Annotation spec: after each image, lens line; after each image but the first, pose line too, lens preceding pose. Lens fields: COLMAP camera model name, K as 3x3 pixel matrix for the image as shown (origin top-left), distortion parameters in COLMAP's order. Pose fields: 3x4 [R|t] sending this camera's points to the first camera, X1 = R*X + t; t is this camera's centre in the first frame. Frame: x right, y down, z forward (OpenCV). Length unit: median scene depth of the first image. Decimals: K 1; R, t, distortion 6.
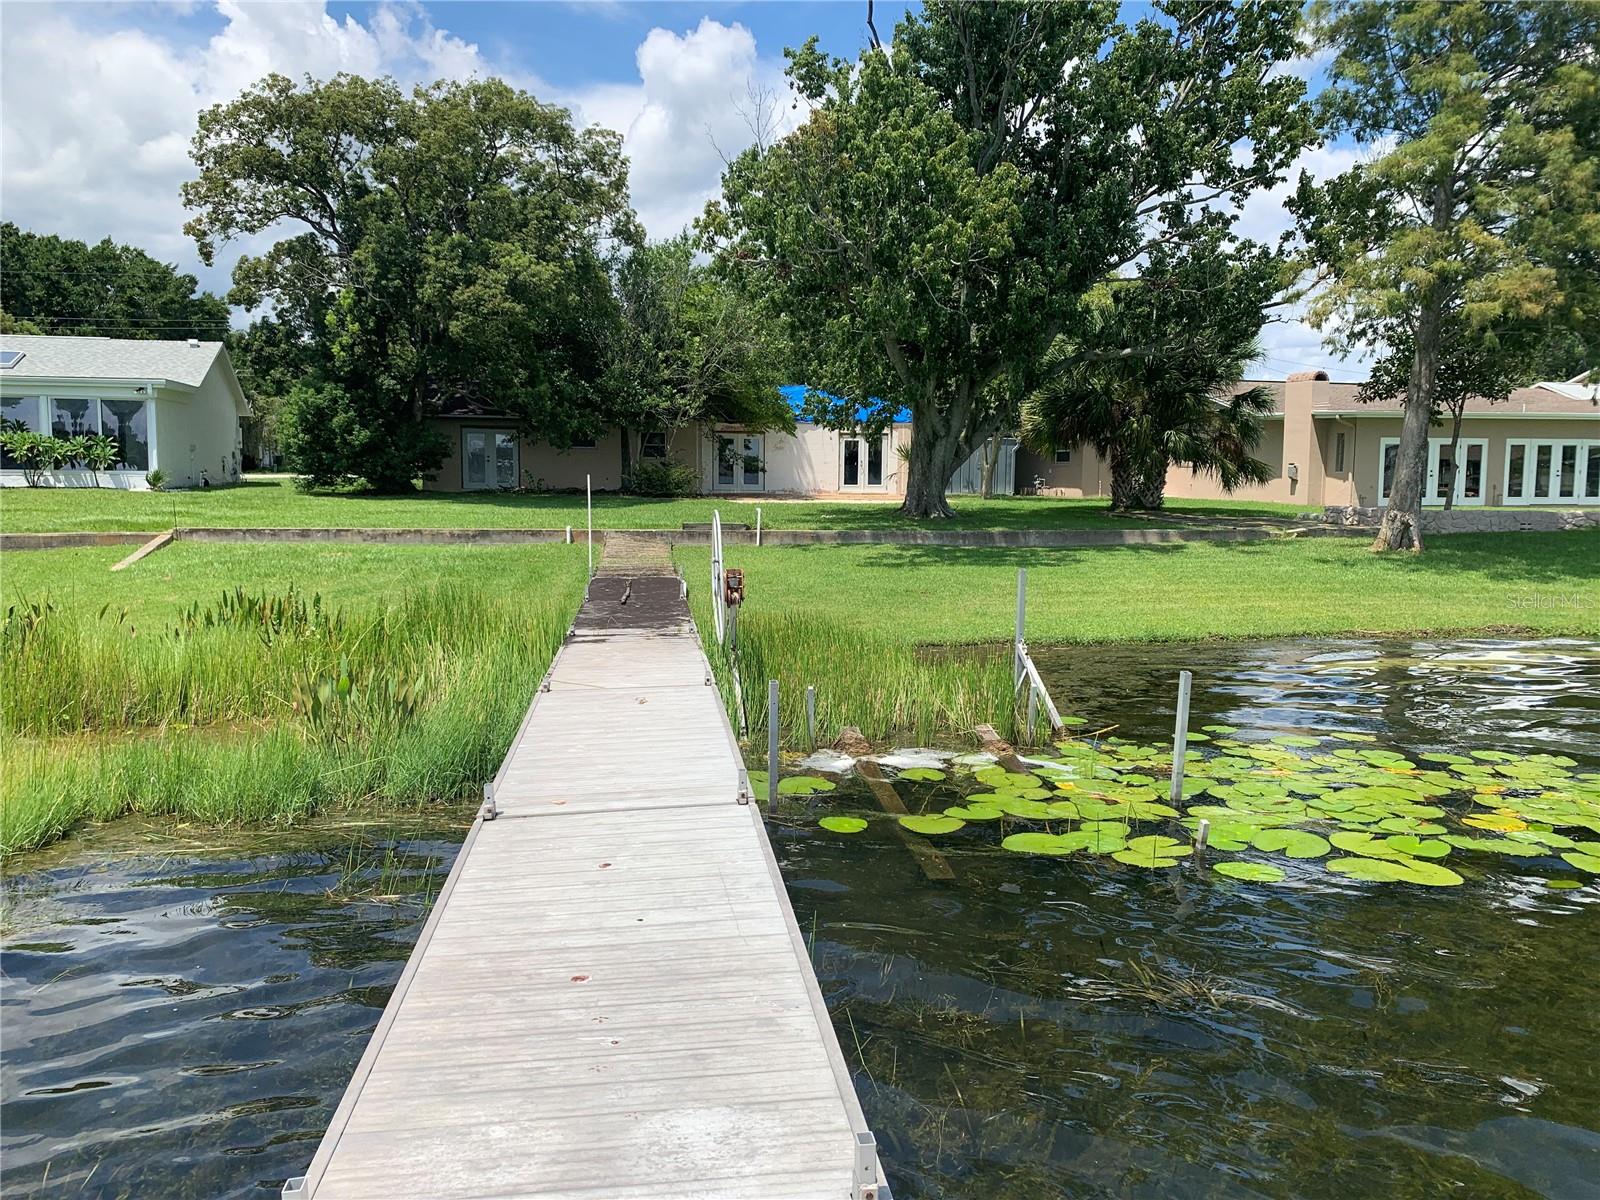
lens RADIAL K [[1214.6, 0, 800.0], [0, 1214.6, 600.0], [0, 0, 1]] dist [0.048396, -0.070546]
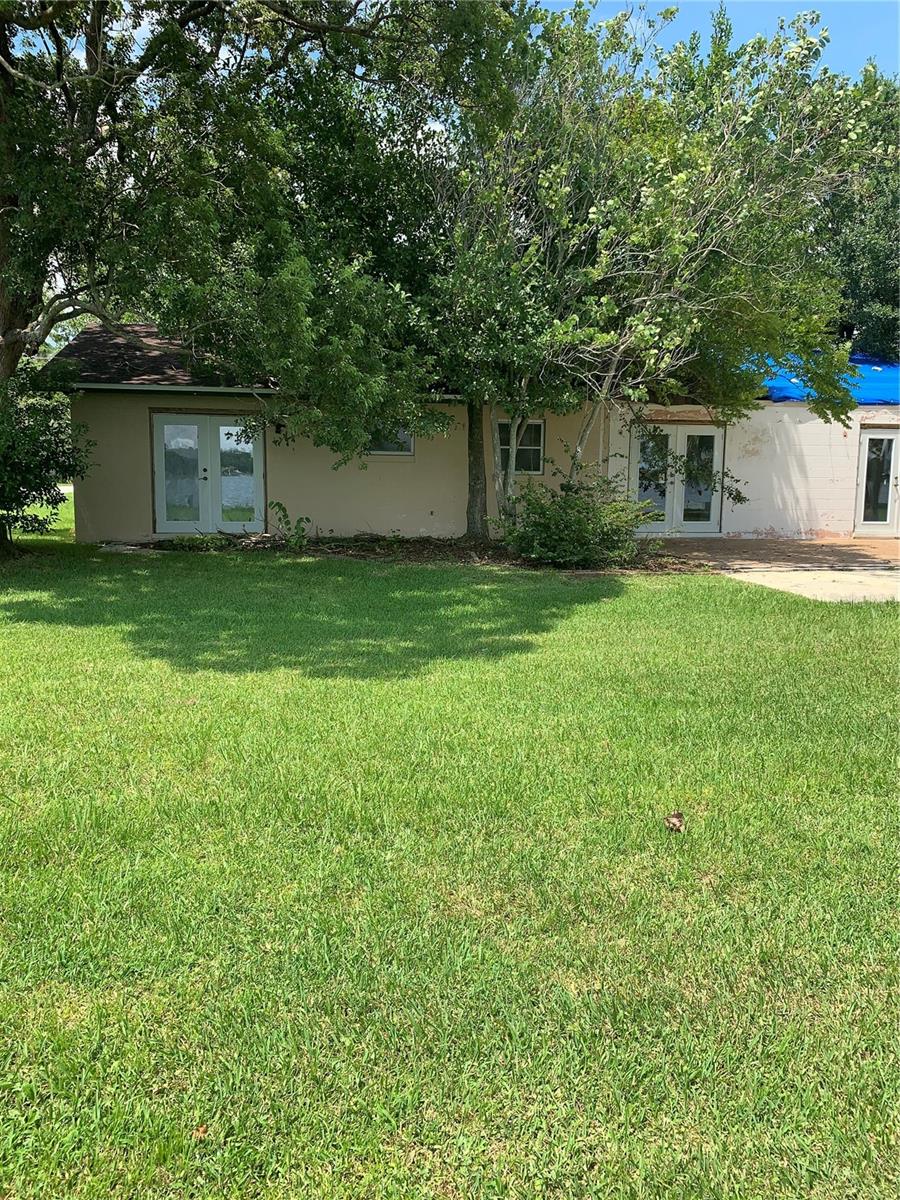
lens RADIAL K [[911.0, 0, 450.0], [0, 911.0, 600.0], [0, 0, 1]] dist [0.048396, -0.070546]
pose [[0.996606, 0.013399, -0.081228, -0.136749], [-0.010887, 0.999451, 0.031298, -0.086281], [0.081602, -0.030307, 0.996204, 0.706608]]
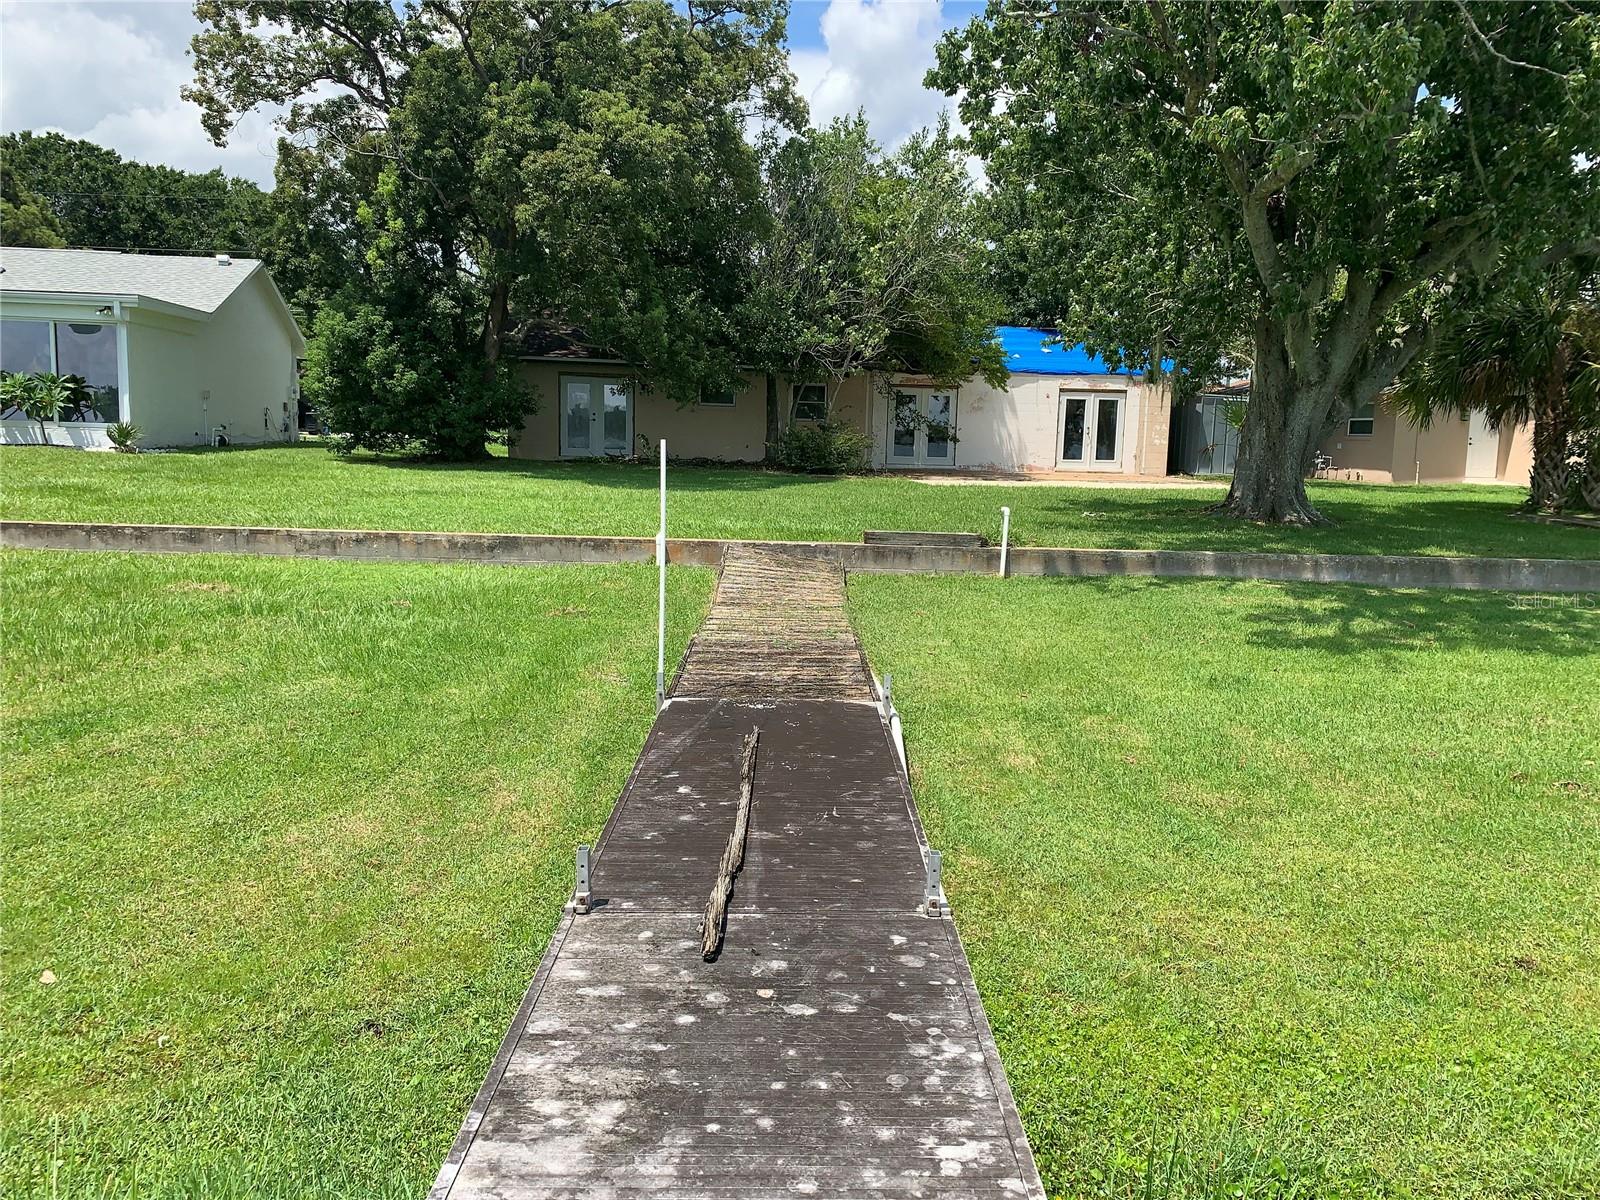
lens RADIAL K [[1214.6, 0, 800.0], [0, 1214.6, 600.0], [0, 0, 1]] dist [0.048396, -0.070546]
pose [[0.992400, 0.033816, -0.118313, -0.039642], [-0.030751, 0.999145, 0.027636, -0.030857], [0.119146, -0.023787, 0.992592, 0.298594]]
